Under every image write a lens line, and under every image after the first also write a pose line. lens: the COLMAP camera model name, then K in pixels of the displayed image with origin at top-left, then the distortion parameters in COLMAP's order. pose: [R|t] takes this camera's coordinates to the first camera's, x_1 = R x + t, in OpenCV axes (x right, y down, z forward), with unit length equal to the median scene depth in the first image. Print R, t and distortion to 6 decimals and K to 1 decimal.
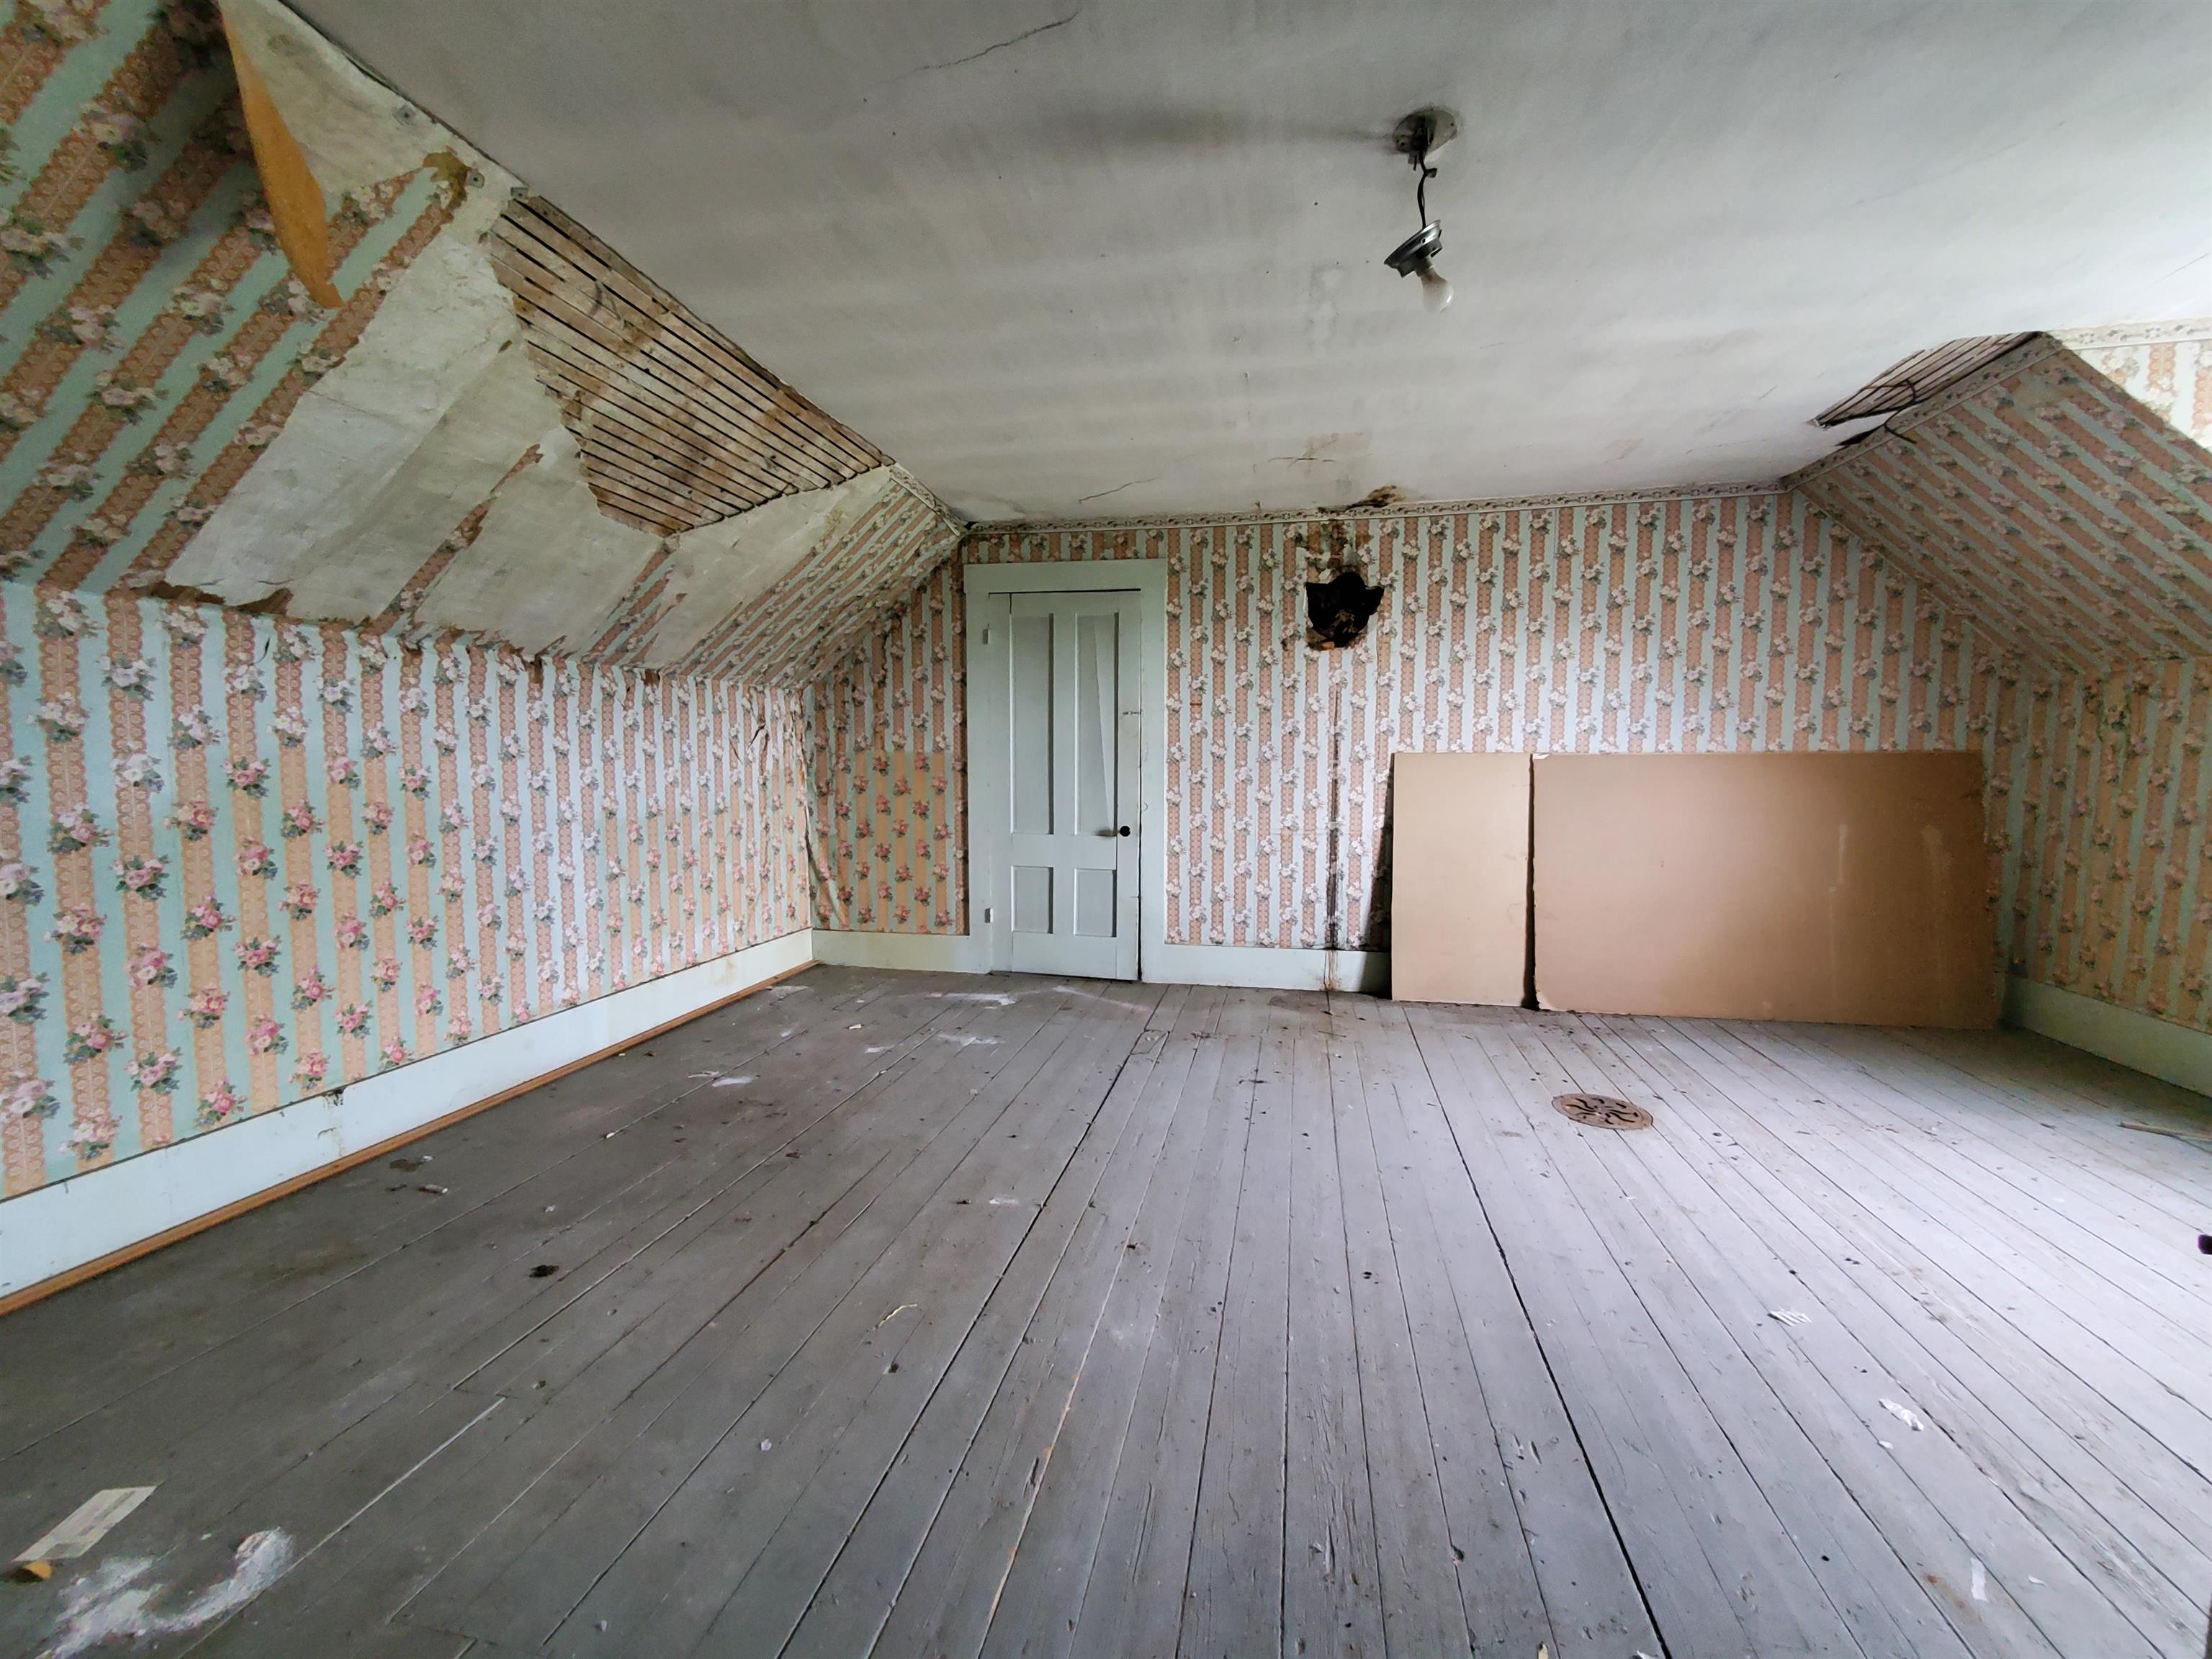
lens RADIAL K [[885.7, 0, 1123.8], [0, 885.7, 825.6], [0, 0, 1]] dist [-0.001067, -0.002102]
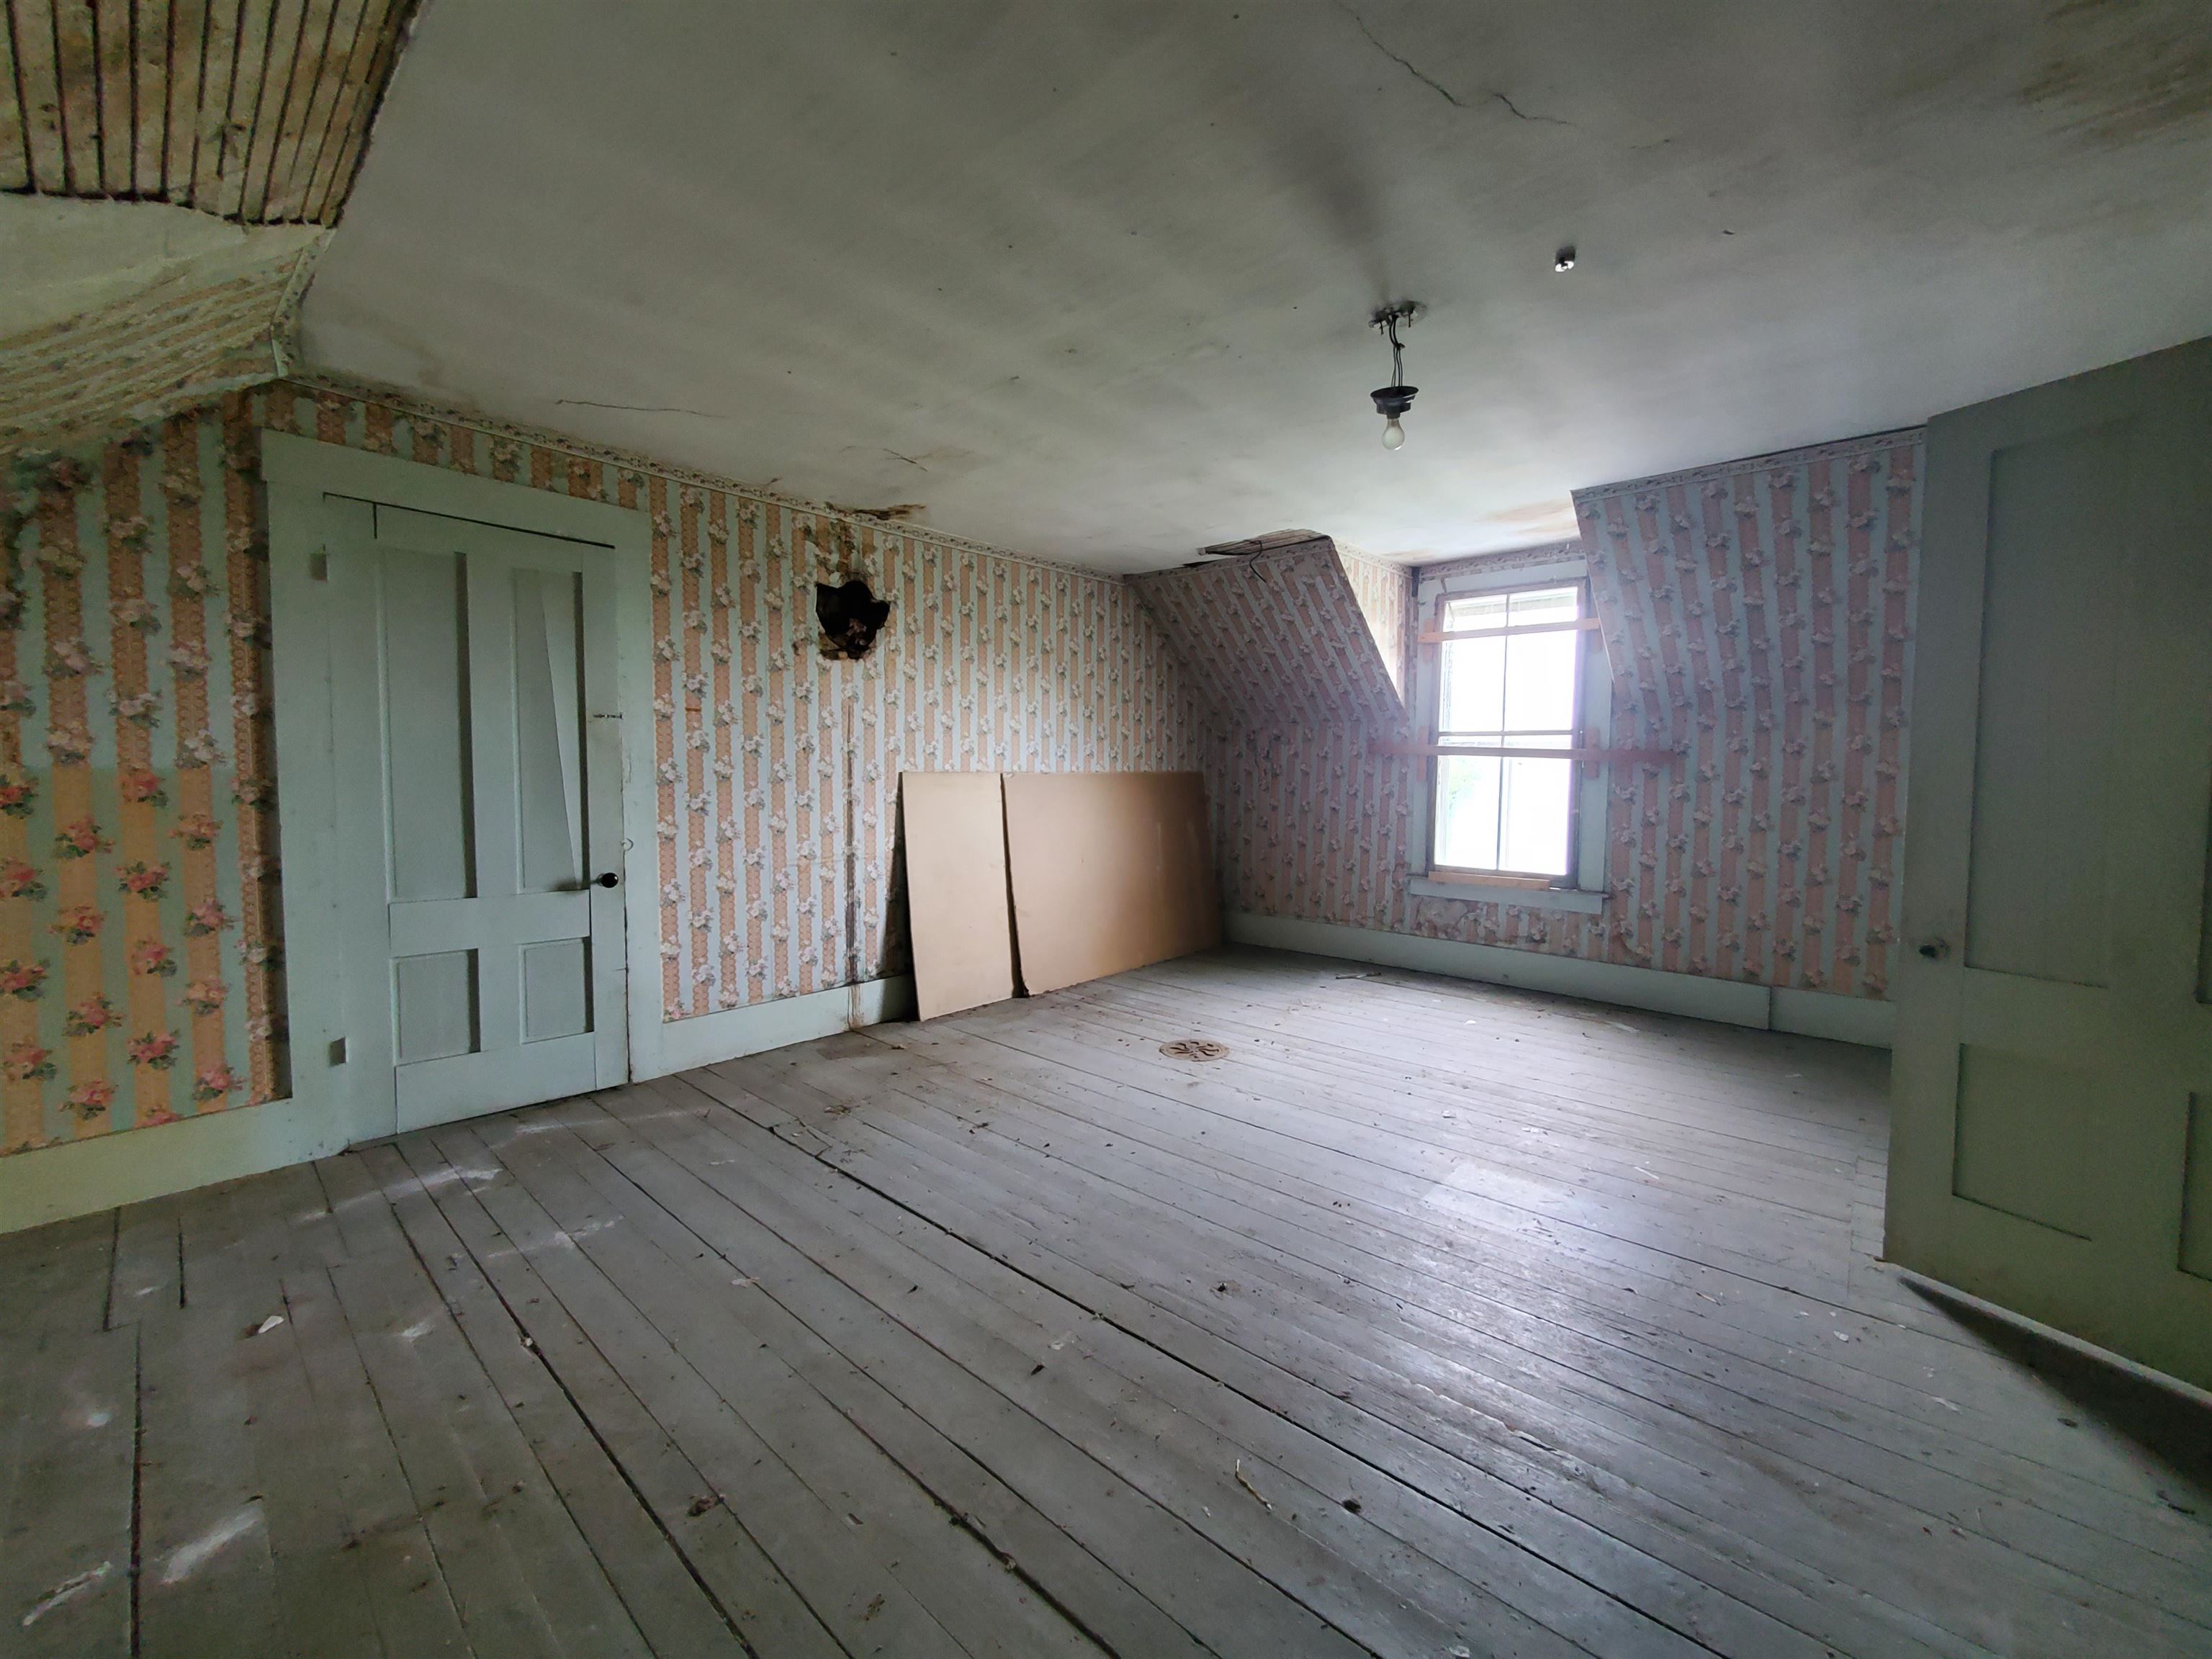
lens RADIAL K [[885.7, 0, 1123.8], [0, 885.7, 825.6], [0, 0, 1]] dist [-0.001067, -0.002102]
pose [[0.496775, -0.051101, 0.866374, -0.428639], [0.061953, 0.997806, 0.023329, -0.030086], [-0.865665, 0.042086, 0.498851, 0.293200]]
